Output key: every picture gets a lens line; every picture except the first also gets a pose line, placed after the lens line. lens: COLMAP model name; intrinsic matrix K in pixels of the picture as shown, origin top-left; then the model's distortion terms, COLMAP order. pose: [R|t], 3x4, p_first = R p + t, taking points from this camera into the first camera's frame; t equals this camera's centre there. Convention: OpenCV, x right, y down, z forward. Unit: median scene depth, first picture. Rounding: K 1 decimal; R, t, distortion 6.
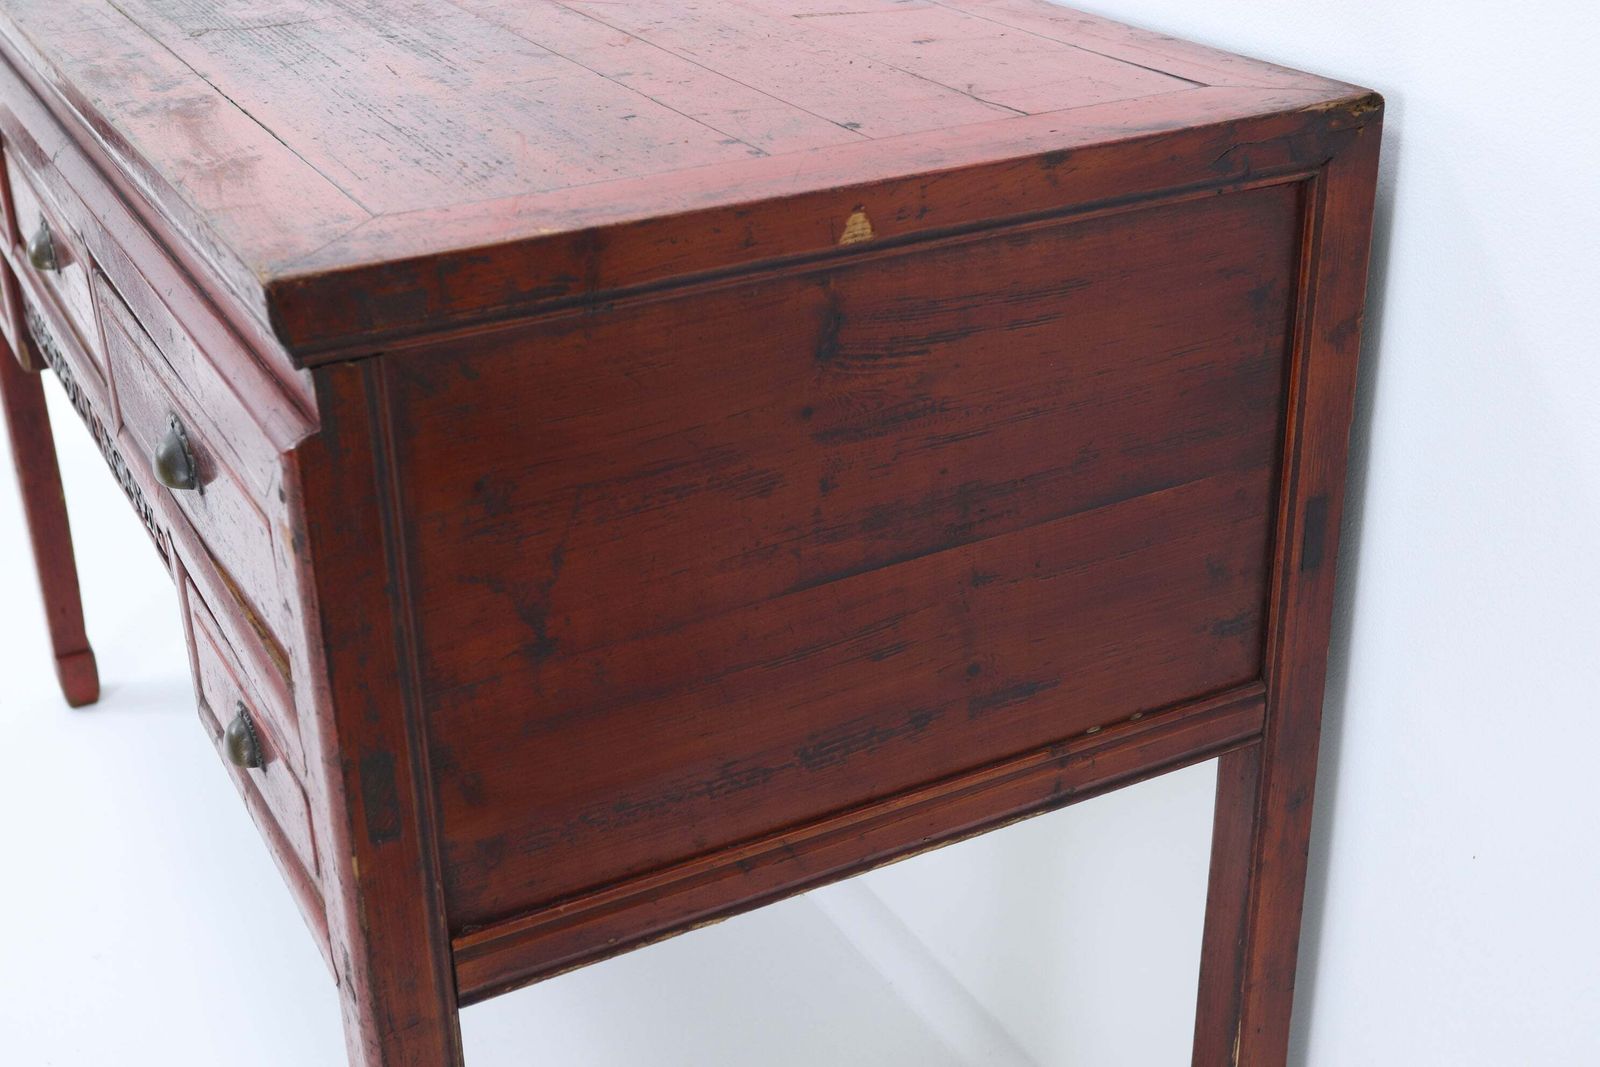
lens RADIAL K [[2047.9, 0, 800.0], [0, 2047.9, 533.5], [0, 0, 1]] dist [-0.005088, 0.045611]
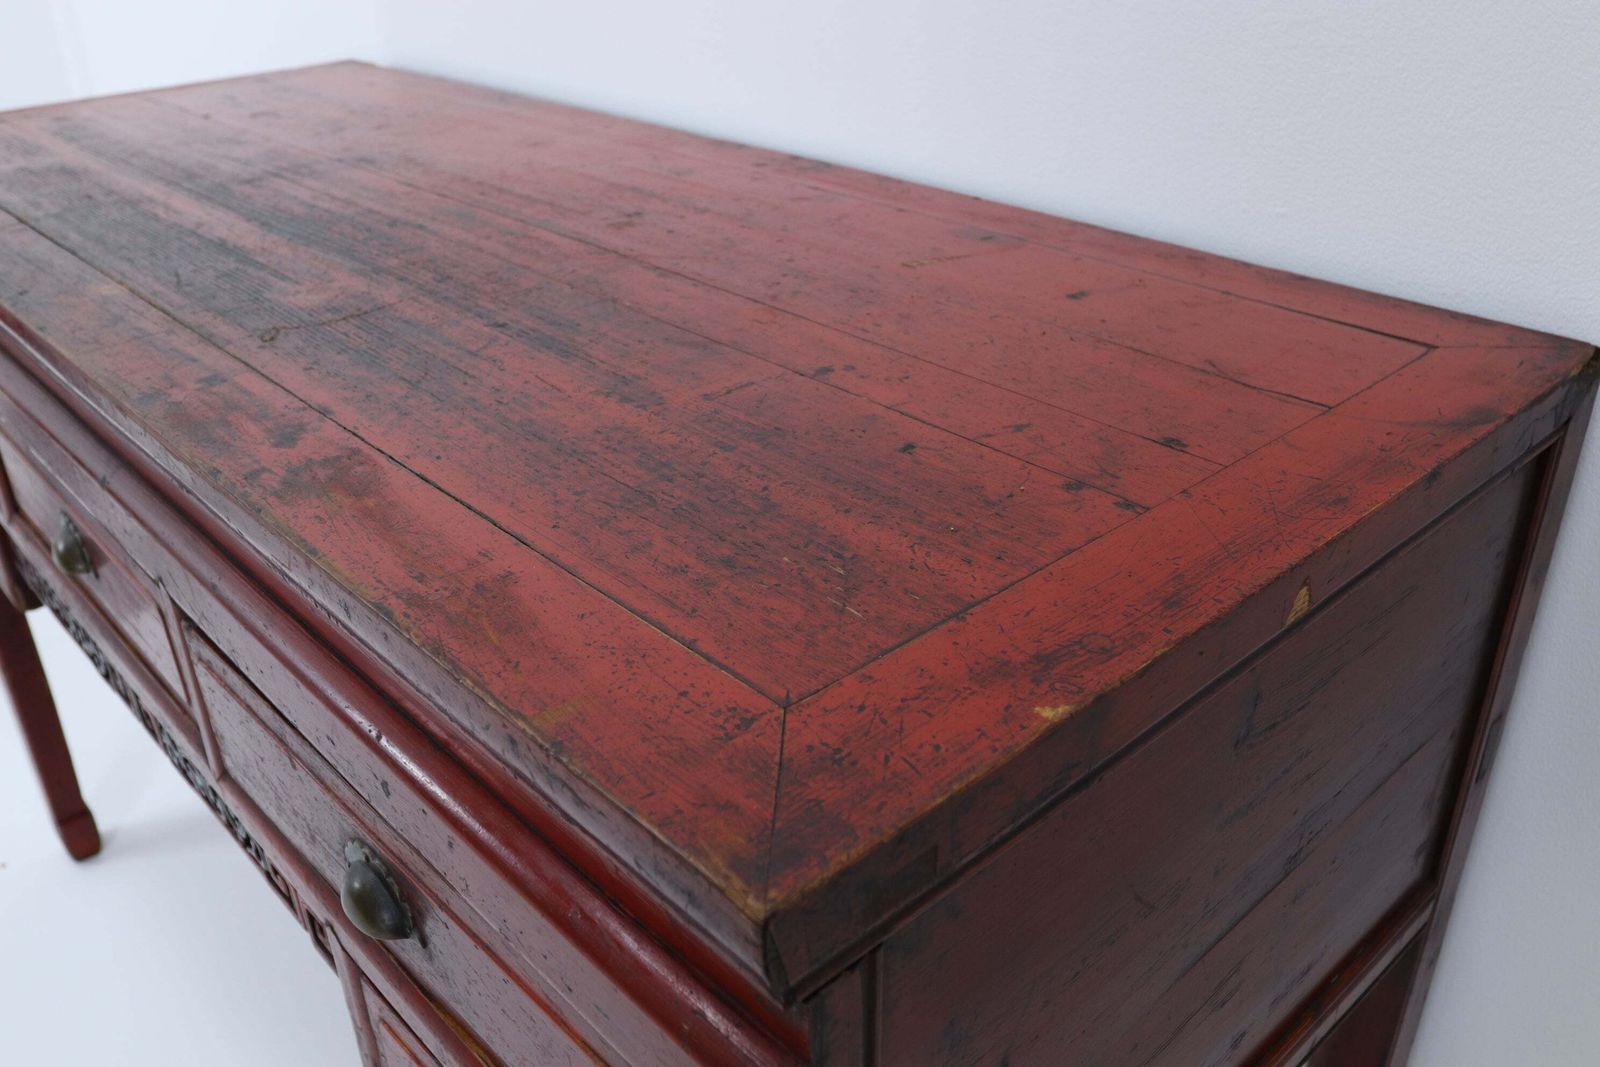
lens RADIAL K [[1395.7, 0, 801.8], [0, 1395.7, 595.8], [0, 0, 1]] dist [-0.082344, 0.004613]
pose [[0.971109, -0.113862, 0.209720, -0.207034], [0.097346, 0.991397, 0.087493, -0.162345], [-0.217878, -0.064550, 0.973839, 0.370374]]
